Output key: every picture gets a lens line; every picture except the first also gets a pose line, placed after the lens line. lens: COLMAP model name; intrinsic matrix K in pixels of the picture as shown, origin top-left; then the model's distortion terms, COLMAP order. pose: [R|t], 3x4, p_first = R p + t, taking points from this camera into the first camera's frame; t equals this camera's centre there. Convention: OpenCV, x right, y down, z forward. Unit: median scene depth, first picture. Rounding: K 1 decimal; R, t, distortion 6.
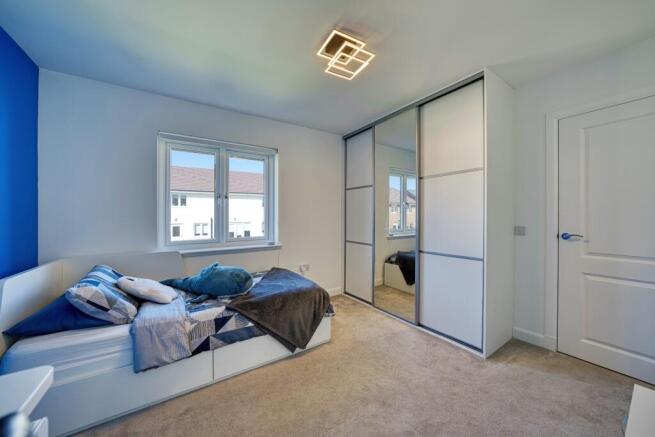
lens RADIAL K [[239.9, 0, 331.6], [0, 239.9, 219.2], [0, 0, 1]] dist [-0.014690, 0.000135]
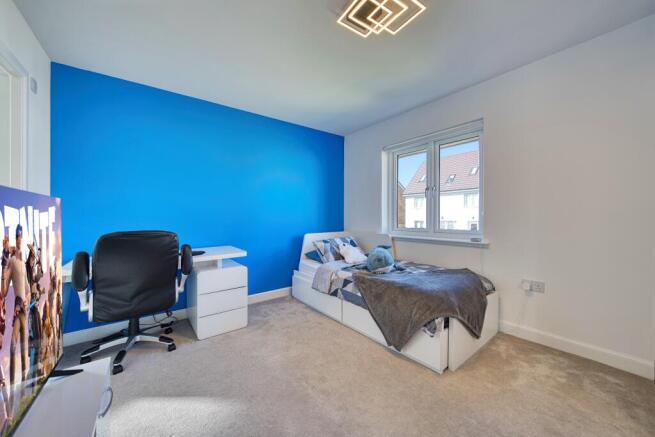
lens RADIAL K [[239.9, 0, 330.6], [0, 239.9, 215.2], [0, 0, 1]] dist [-0.014690, 0.000135]
pose [[0.063419, 0.002401, -0.997984, 0.809465], [-0.009152, 0.999956, 0.001824, 0.034028], [0.997945, 0.009018, 0.063438, 0.724015]]
